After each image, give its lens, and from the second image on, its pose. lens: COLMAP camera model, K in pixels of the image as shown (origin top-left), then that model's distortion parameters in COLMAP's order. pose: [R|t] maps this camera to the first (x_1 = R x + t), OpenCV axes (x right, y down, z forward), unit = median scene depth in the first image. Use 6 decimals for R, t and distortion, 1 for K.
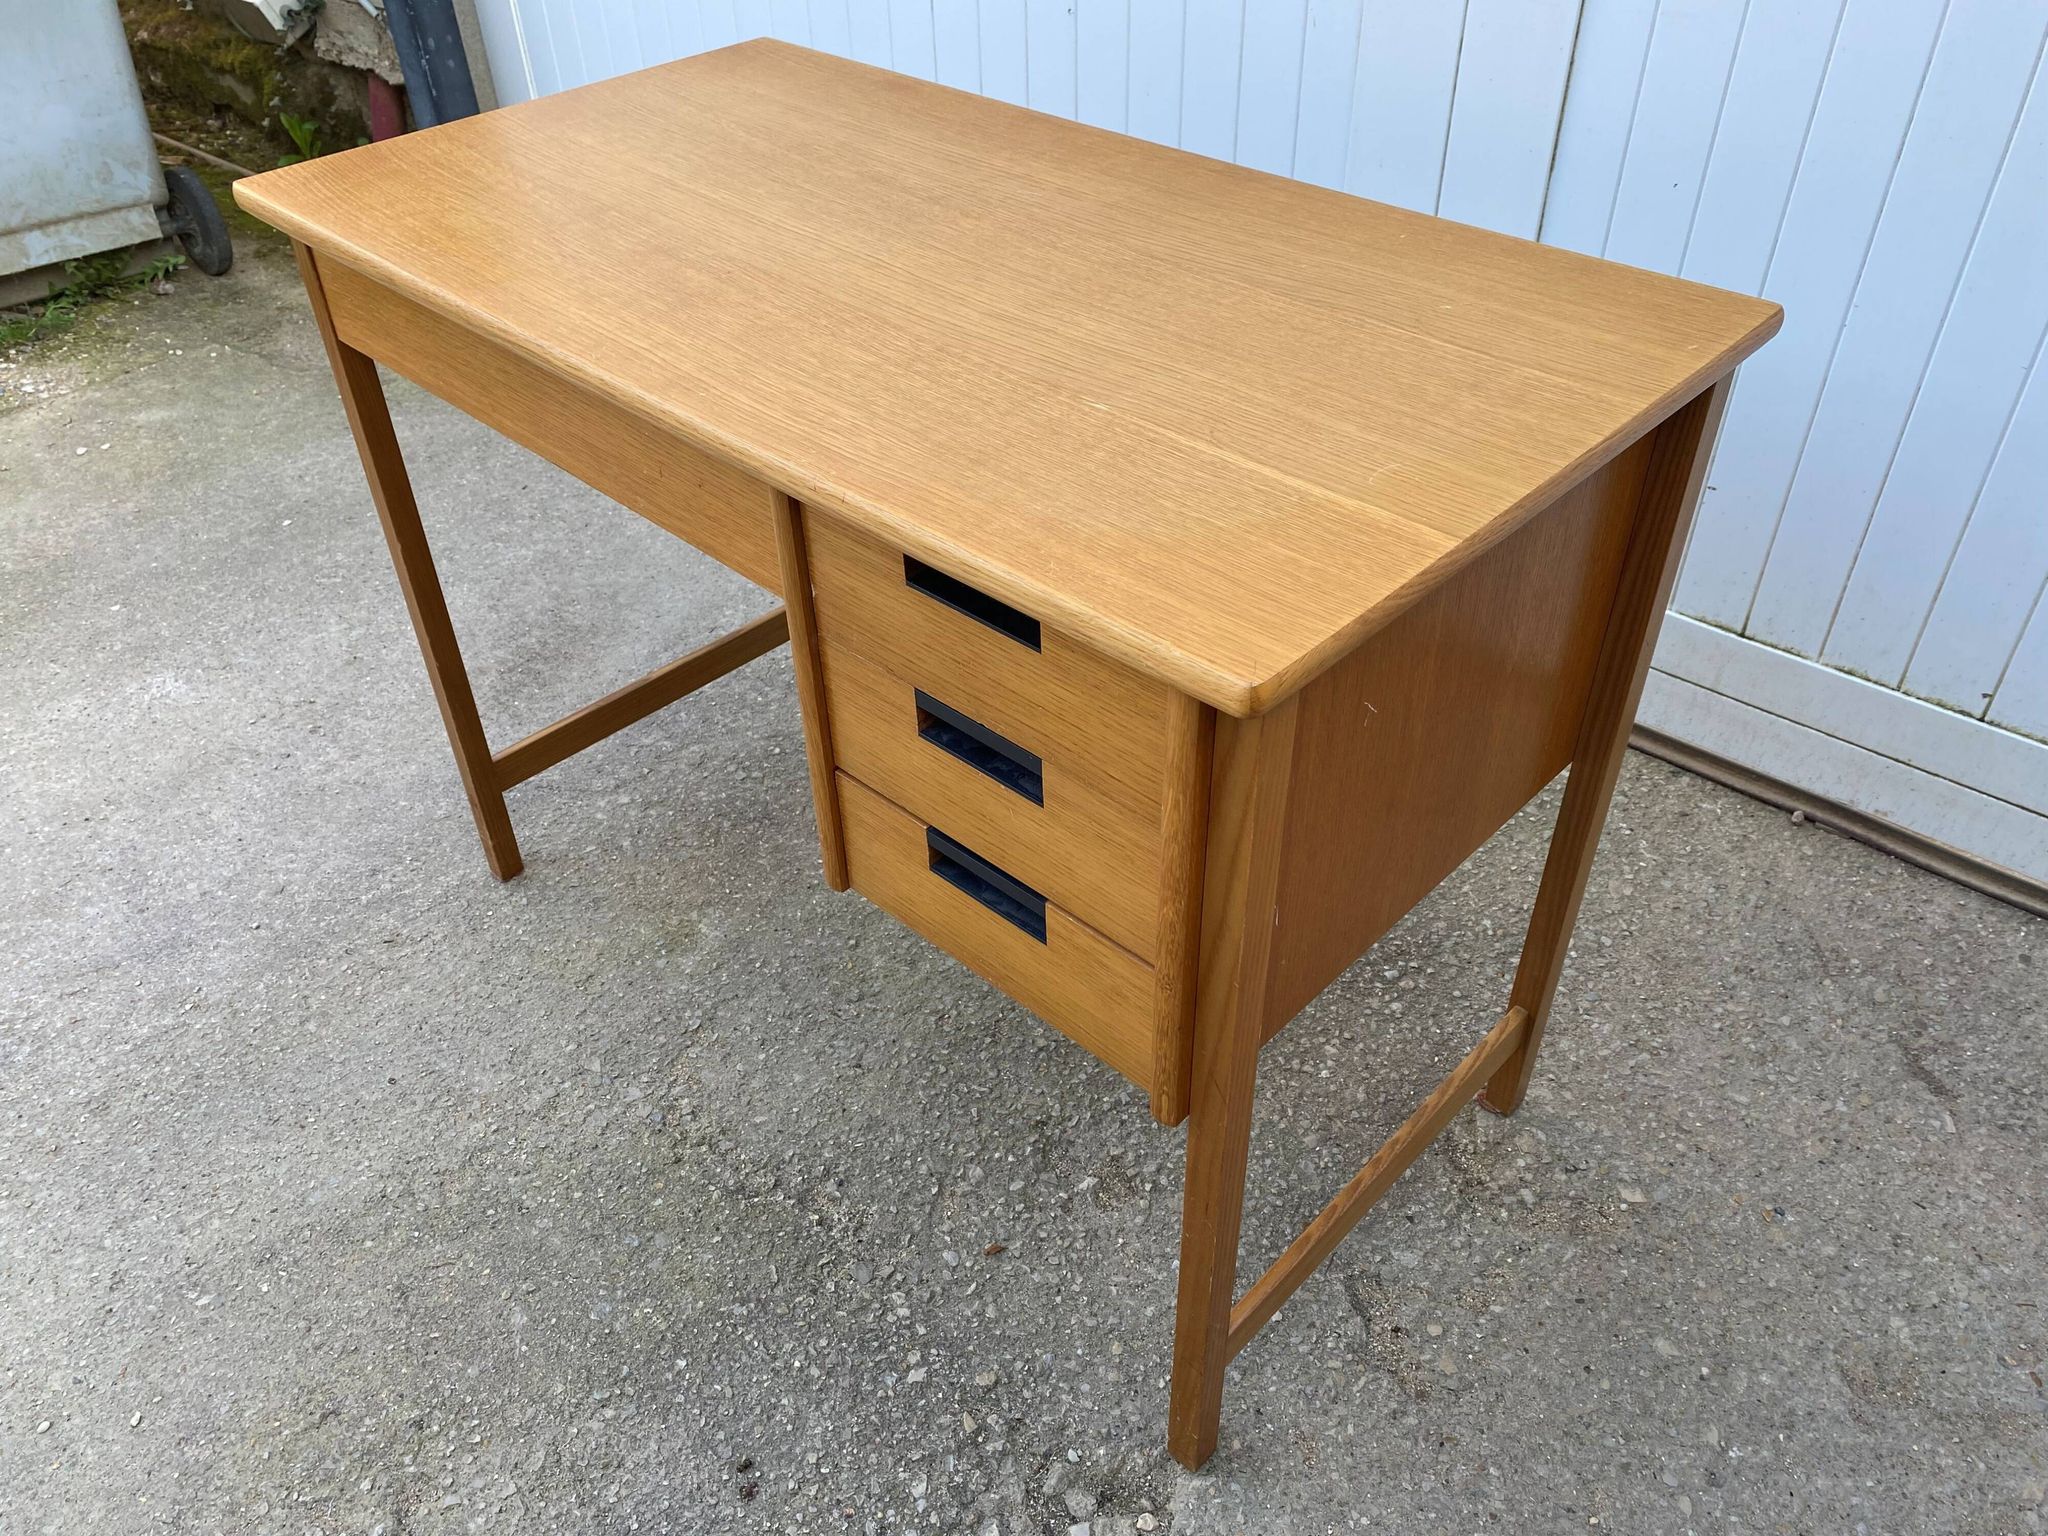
lens RADIAL K [[1566.3, 0, 1003.2], [0, 1566.3, 781.4], [0, 0, 1]] dist [0.015347, -0.011823]
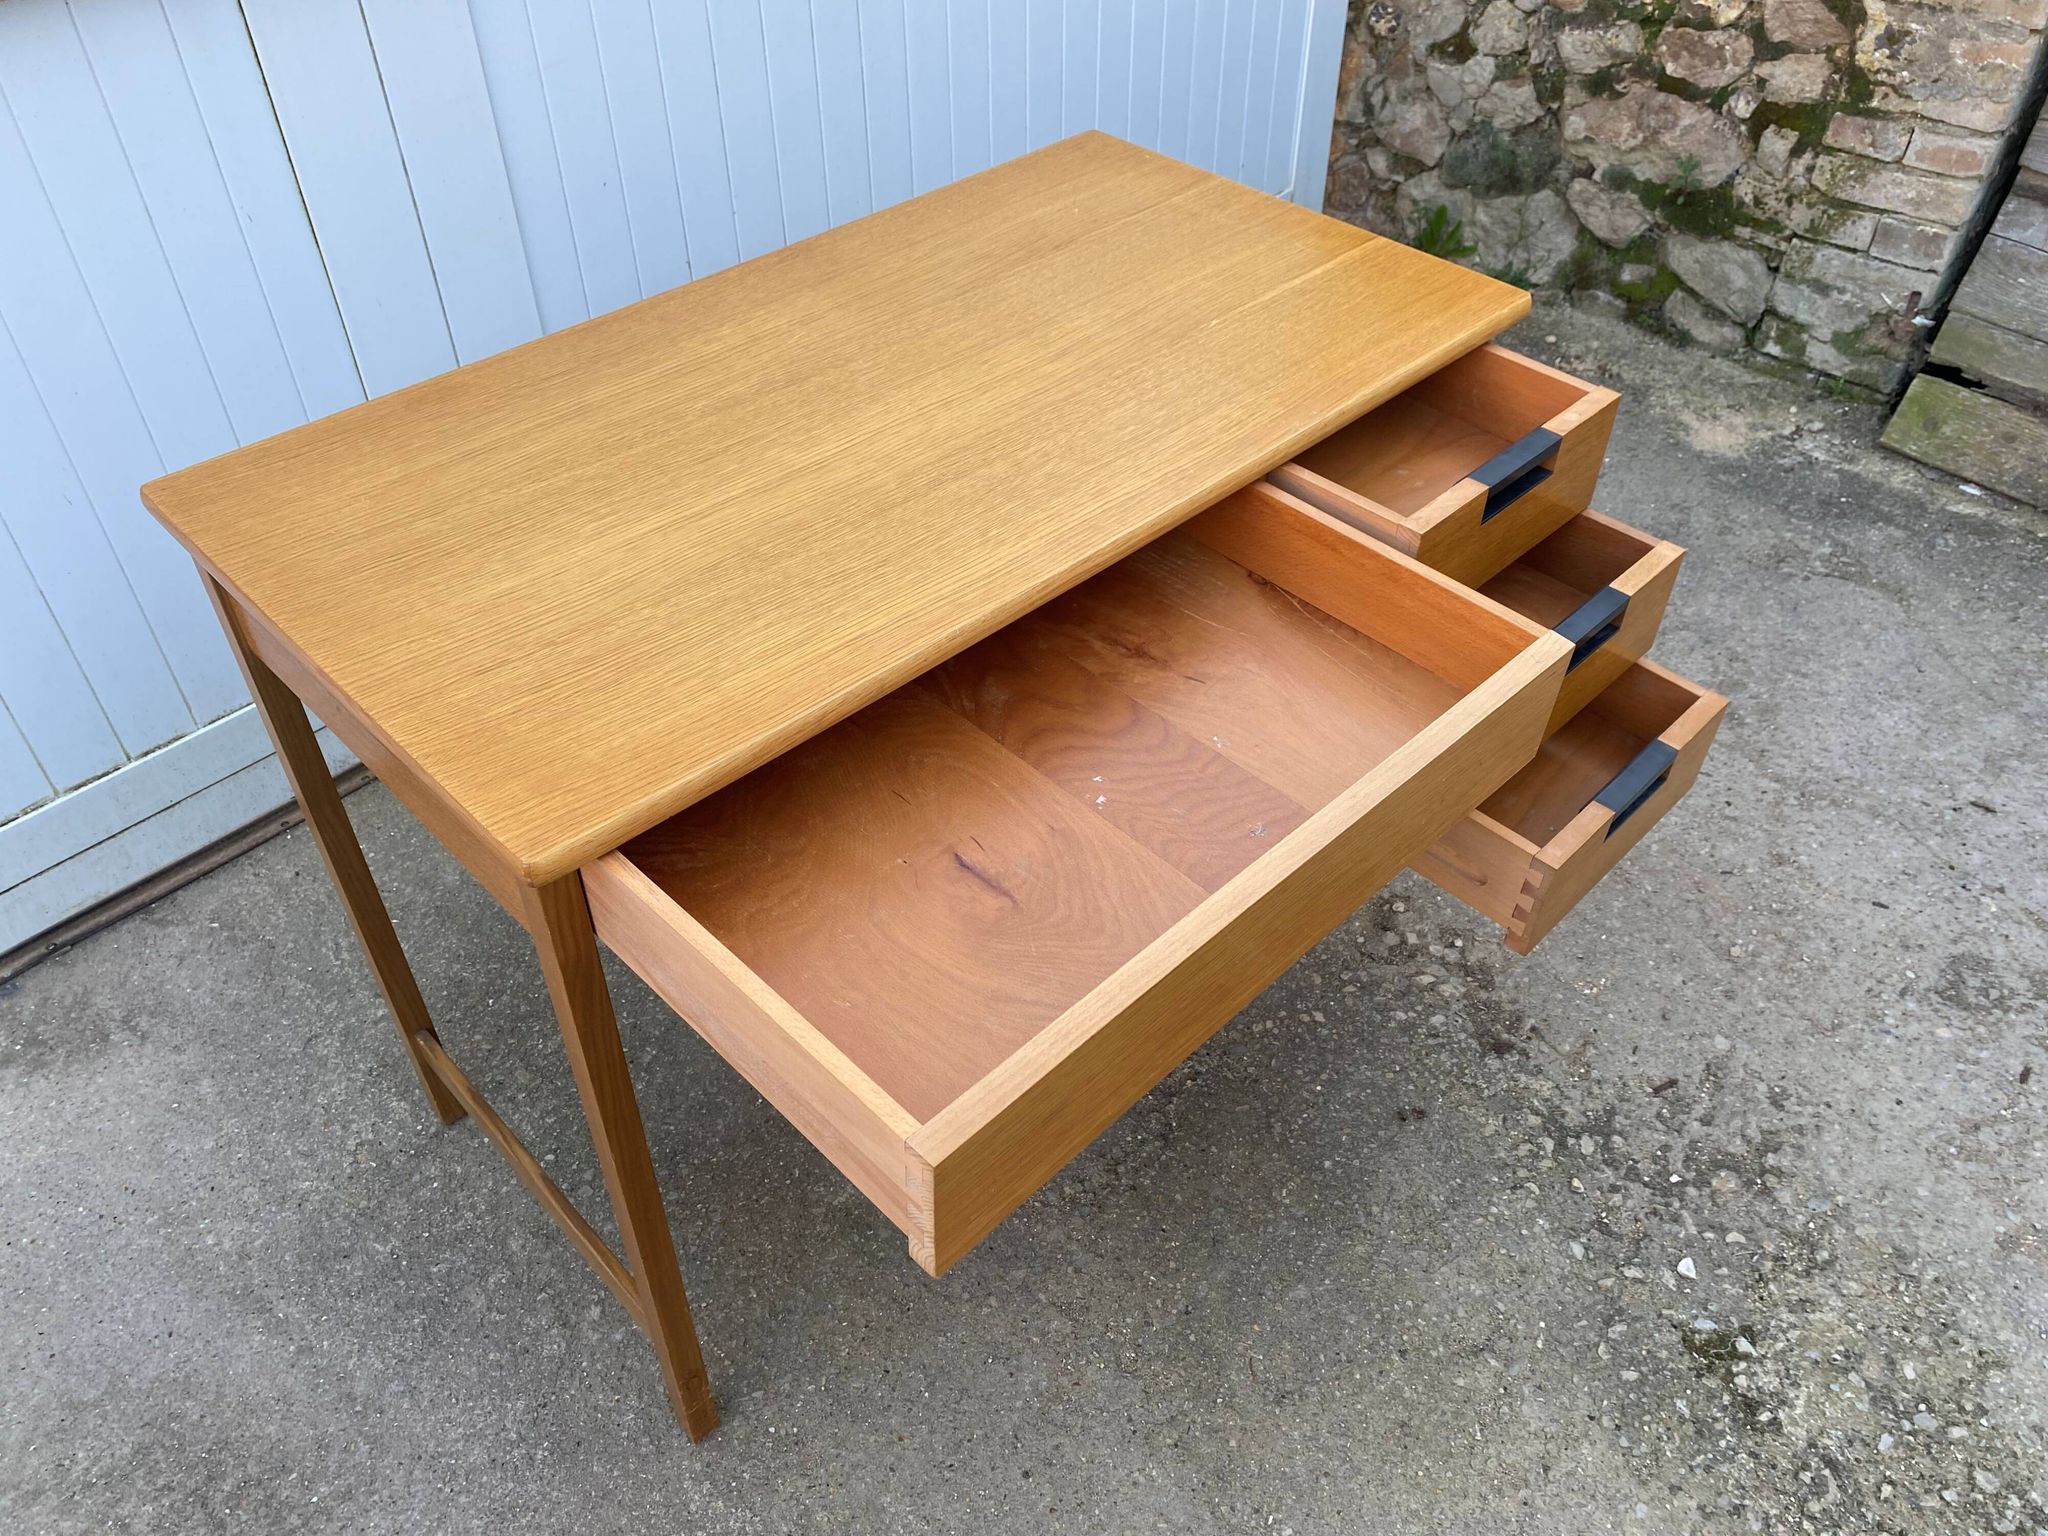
lens RADIAL K [[1565.7, 0, 1025.0], [0, 1565.7, 778.6], [0, 0, 1]] dist [0.020648, -0.022977]
pose [[0.027825, -0.657076, 0.753311, -0.929795], [0.637307, 0.592240, 0.493043, -0.573315], [-0.770108, 0.466371, 0.435238, 0.477547]]
